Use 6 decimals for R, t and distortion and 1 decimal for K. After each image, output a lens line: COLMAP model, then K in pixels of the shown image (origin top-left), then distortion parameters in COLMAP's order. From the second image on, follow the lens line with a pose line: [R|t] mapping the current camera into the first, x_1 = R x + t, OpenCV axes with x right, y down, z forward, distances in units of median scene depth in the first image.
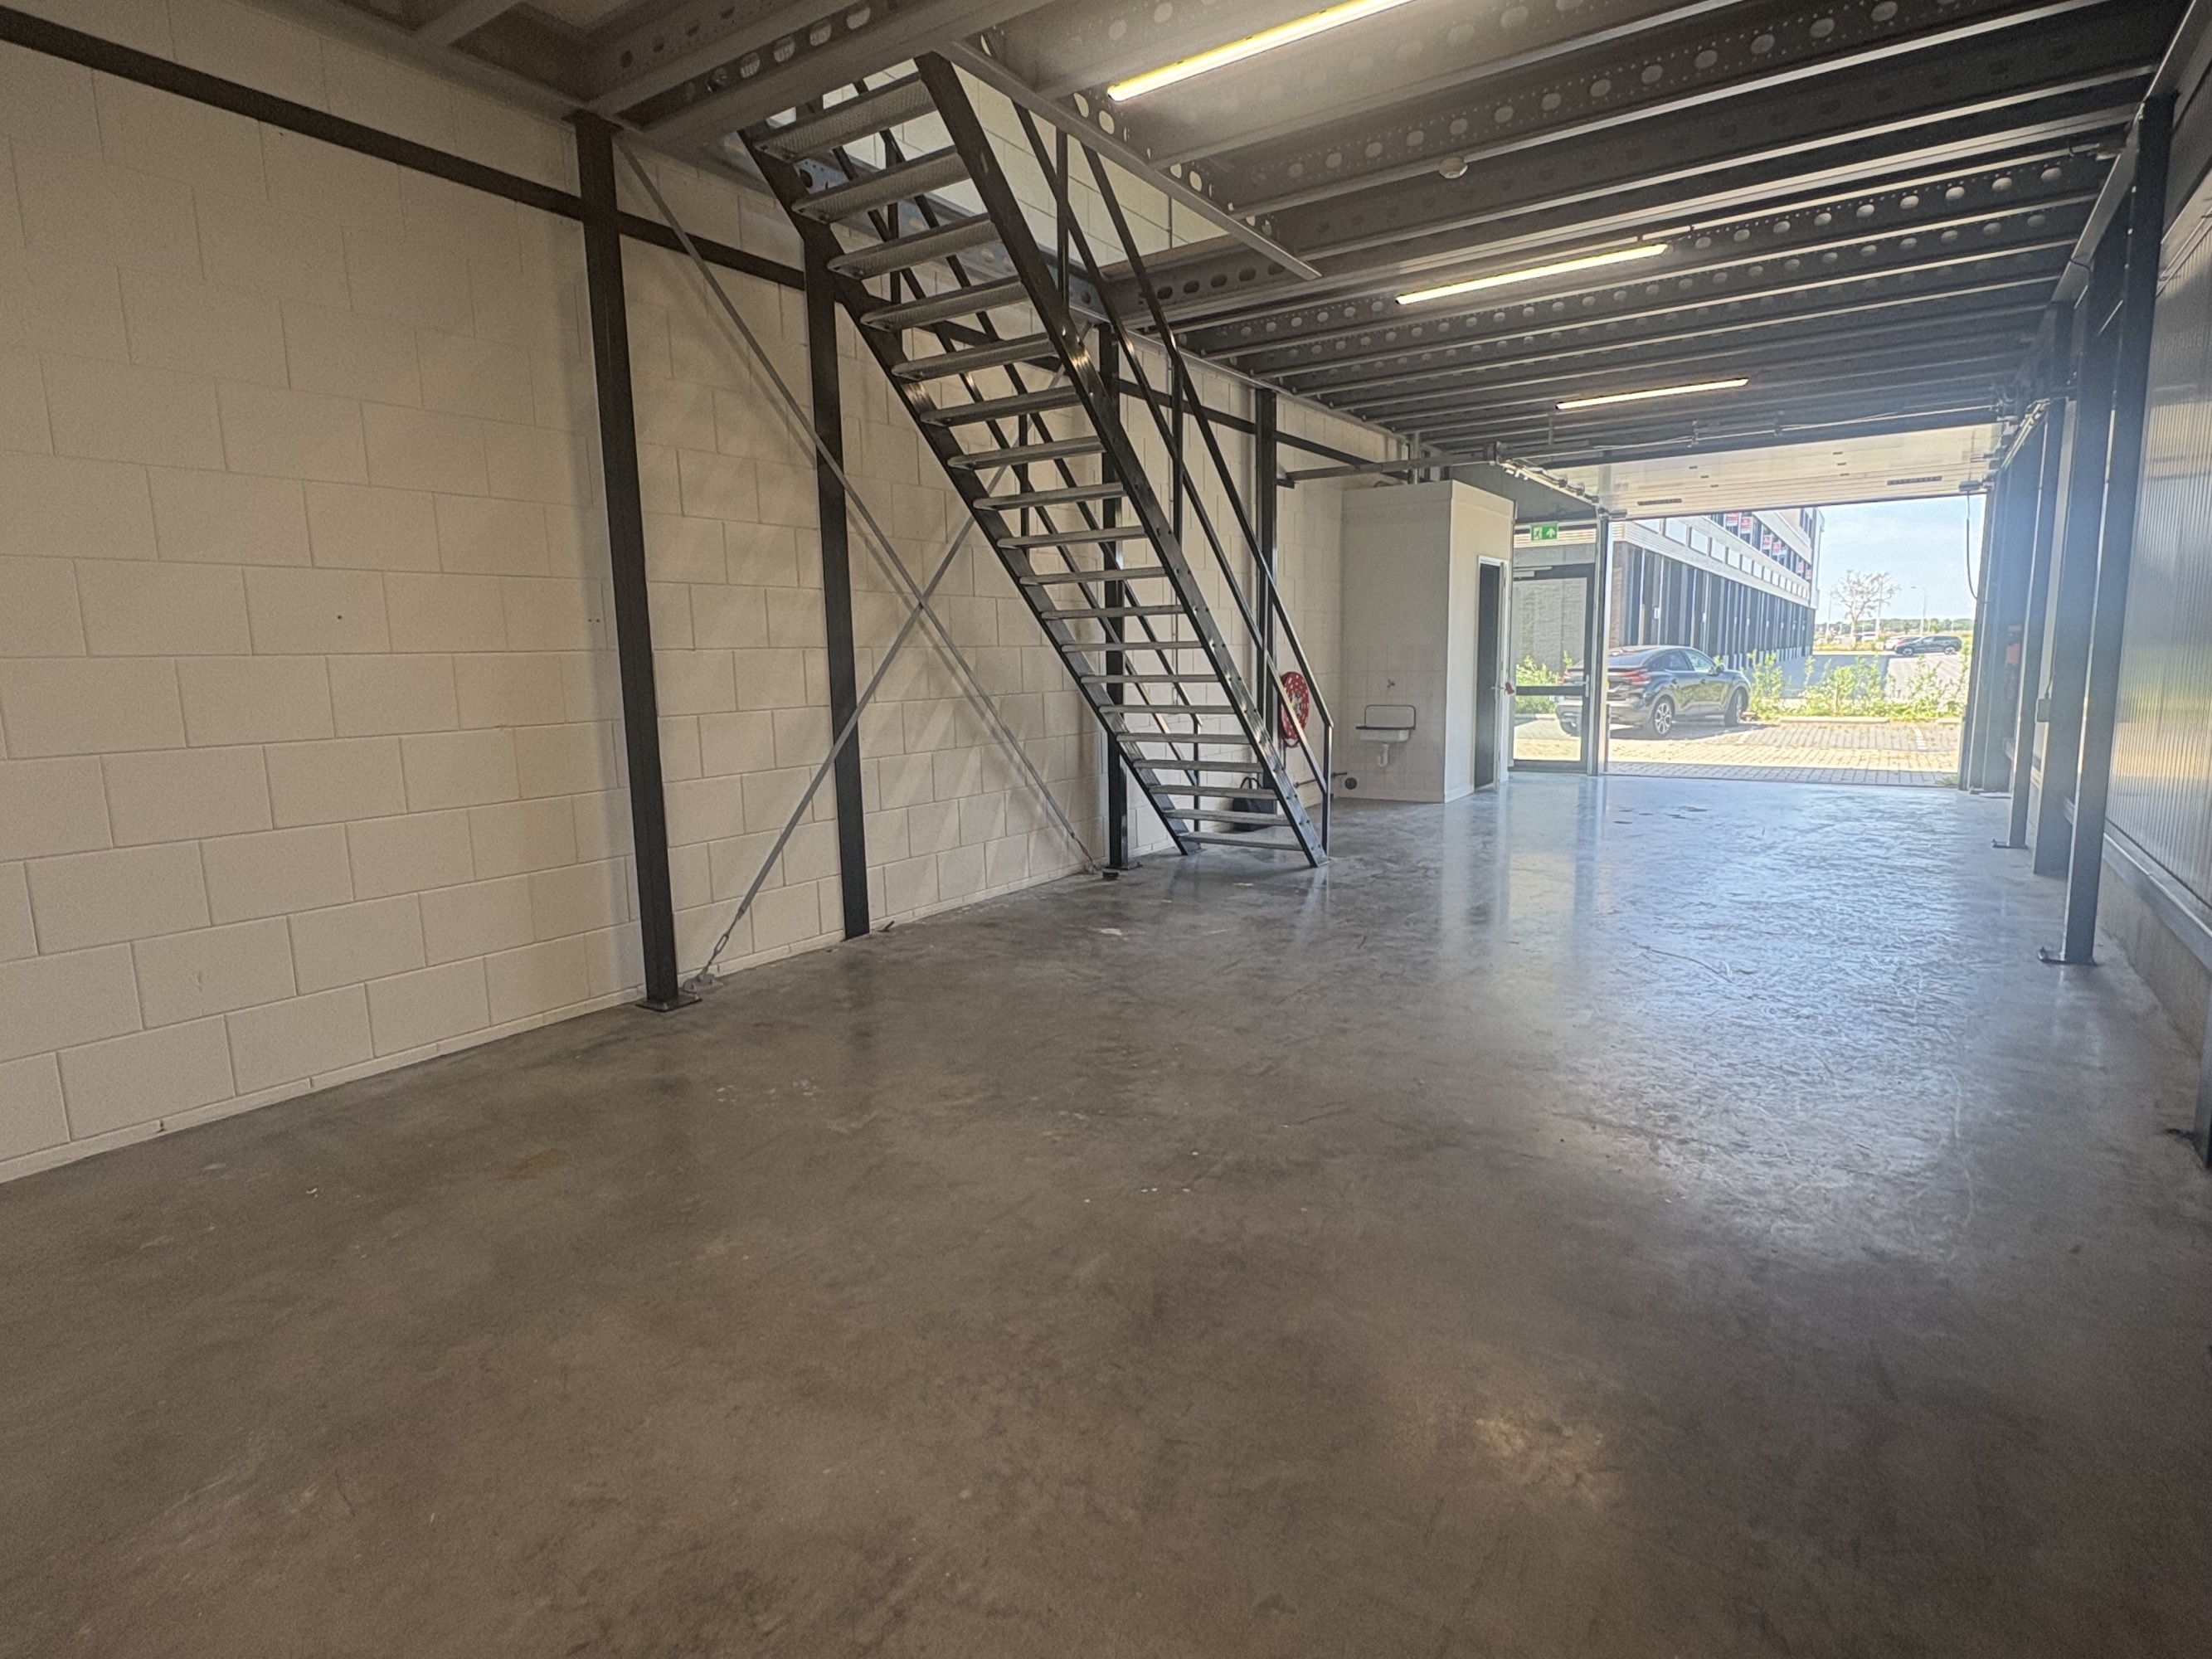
lens RADIAL K [[1163.2, 0, 1101.2], [0, 1163.2, 827.7], [0, 0, 1]] dist [-0.006232, 0.002373]
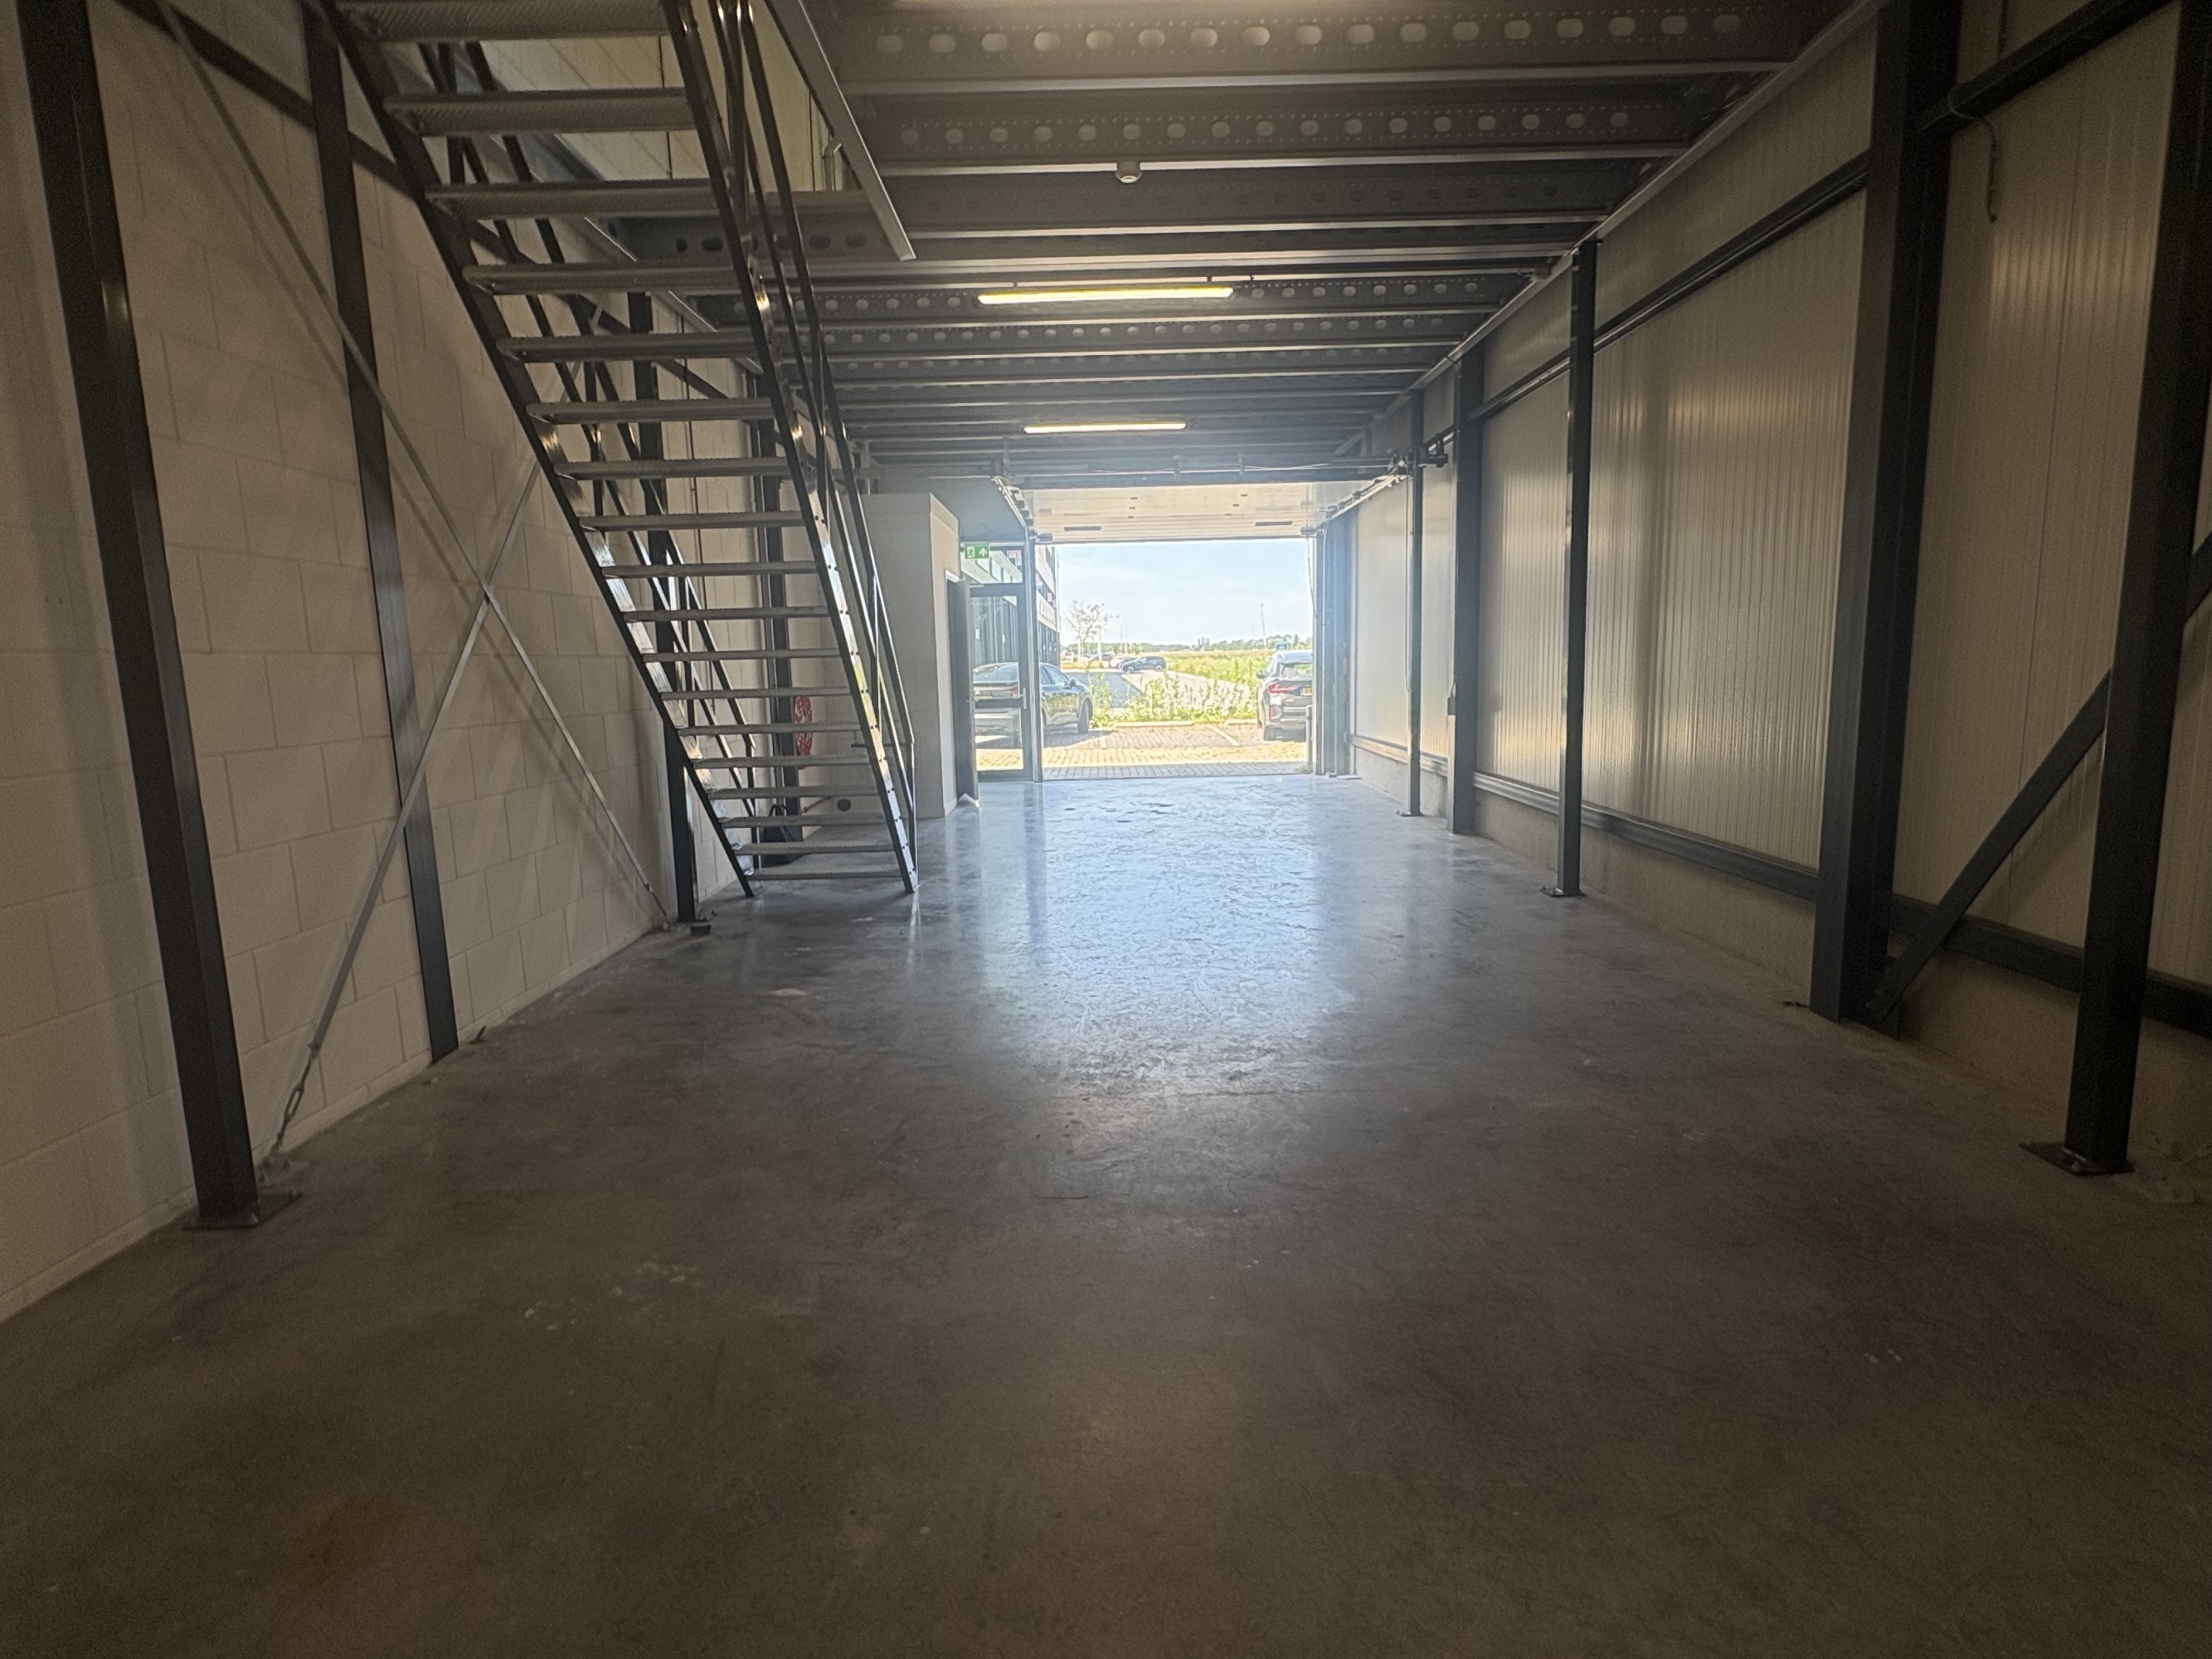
lens RADIAL K [[1163.2, 0, 1107.7], [0, 1163.2, 836.3], [0, 0, 1]] dist [-0.006232, 0.002373]
pose [[0.823432, -0.085263, 0.560973, -0.251395], [0.091053, 0.995689, 0.017682, -0.016100], [-0.560062, 0.036518, 0.827645, 0.162949]]
